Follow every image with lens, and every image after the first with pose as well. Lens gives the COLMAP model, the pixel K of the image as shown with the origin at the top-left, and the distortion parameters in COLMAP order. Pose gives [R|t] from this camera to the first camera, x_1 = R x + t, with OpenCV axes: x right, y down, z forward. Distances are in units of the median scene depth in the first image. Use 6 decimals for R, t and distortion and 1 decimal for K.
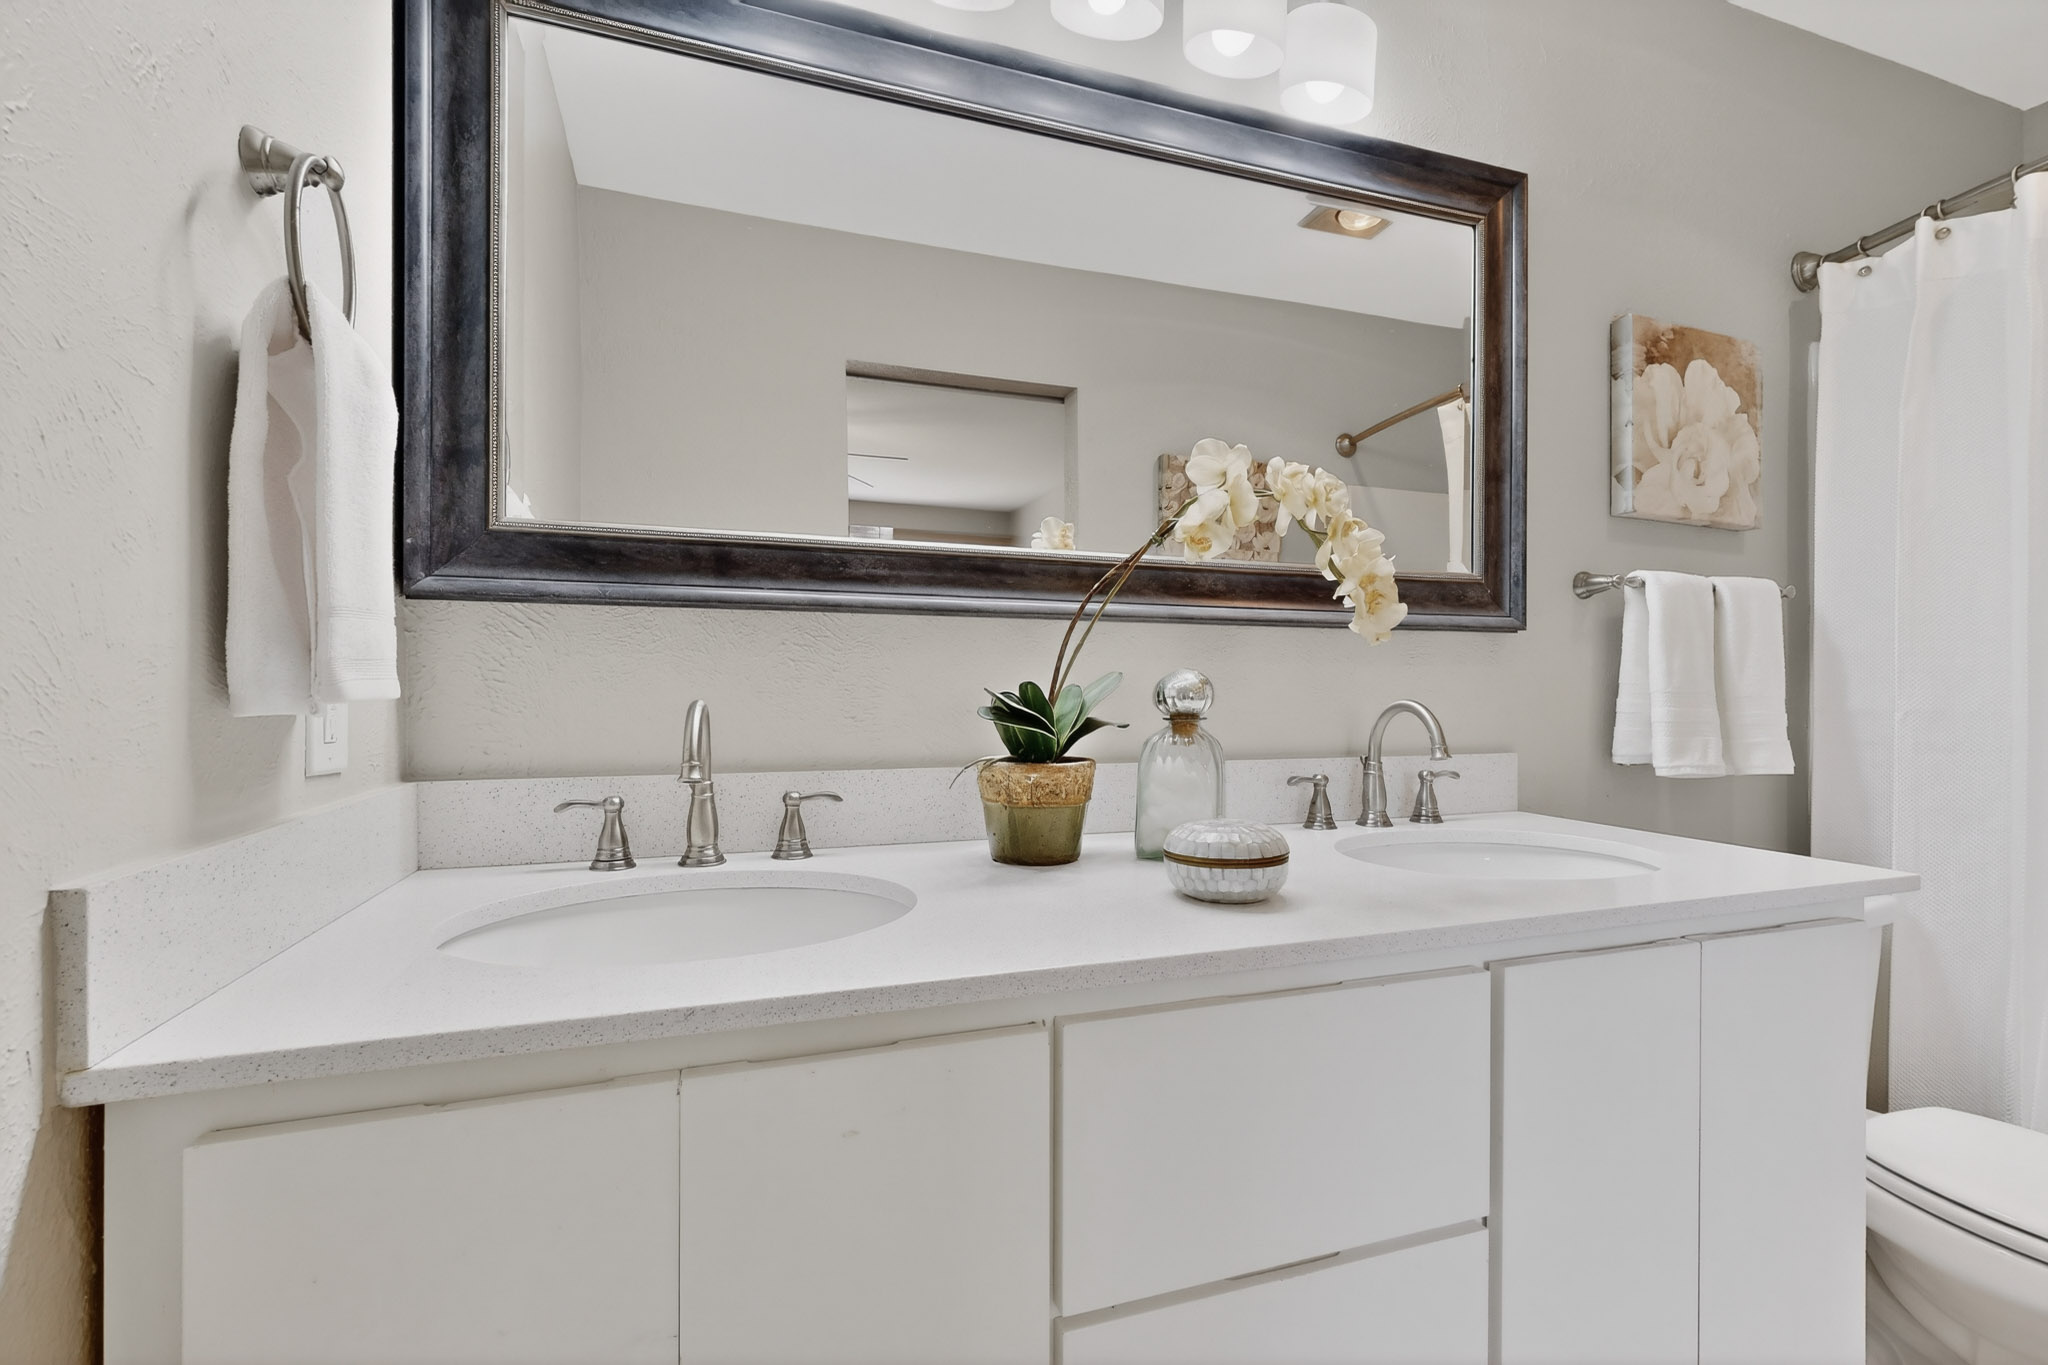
lens RADIAL K [[886.6, 0, 1001.3], [0, 886.6, 682.9], [0, 0, 1]] dist [0.000544, -0.000262]
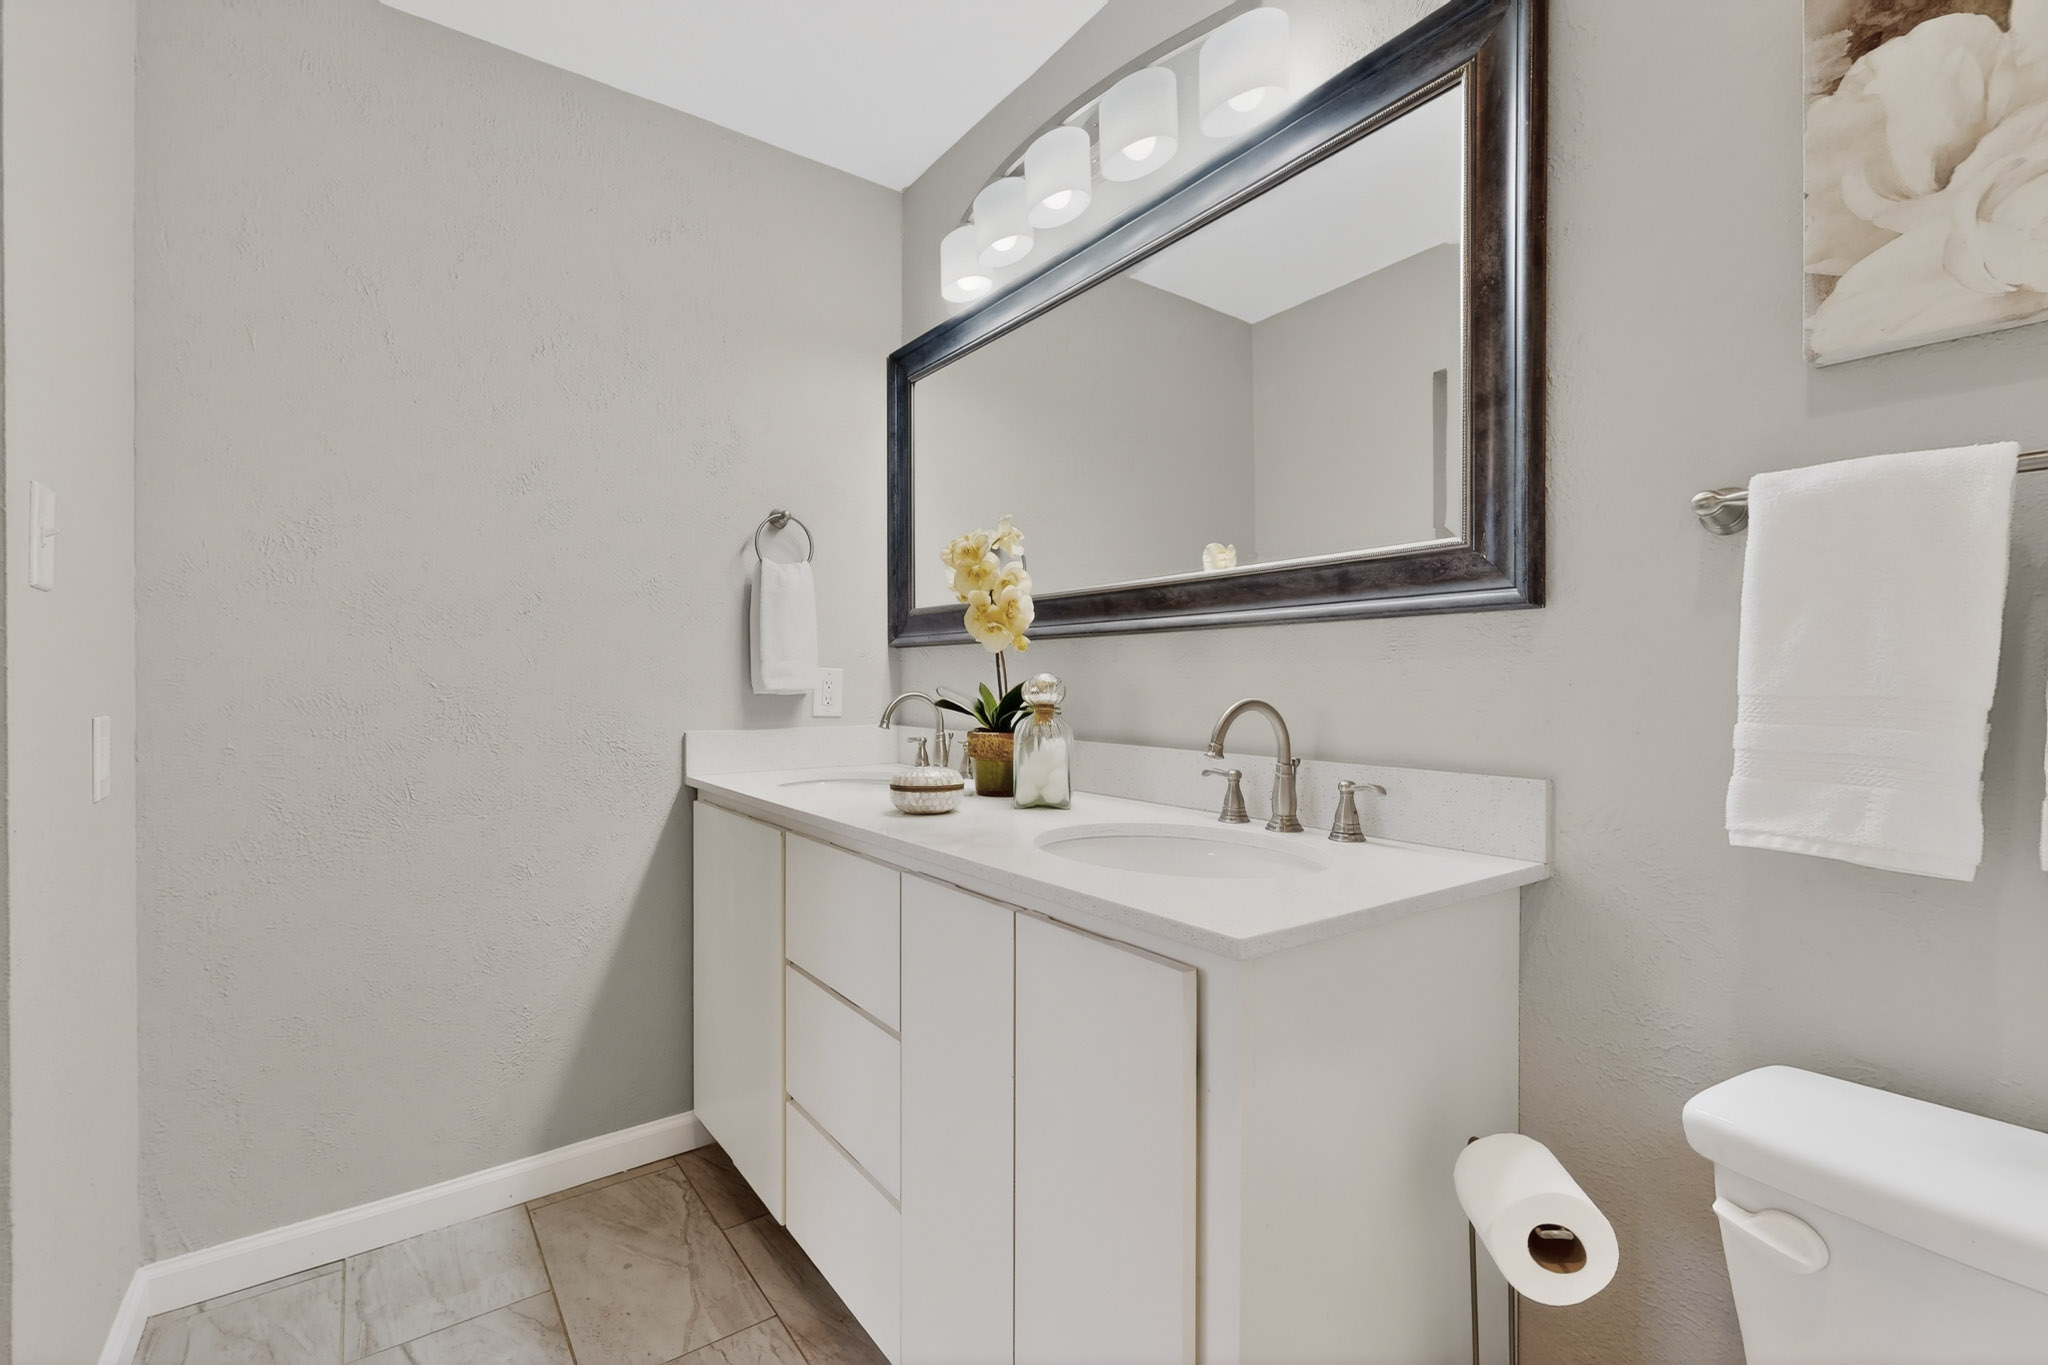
lens RADIAL K [[886.6, 0, 1001.3], [0, 886.6, 682.9], [0, 0, 1]] dist [0.000544, -0.000262]
pose [[0.291711, -0.004680, -0.956495, 1.132792], [0.000050, 0.999988, -0.004877, 0.005864], [0.956506, 0.001375, 0.291708, 0.395276]]
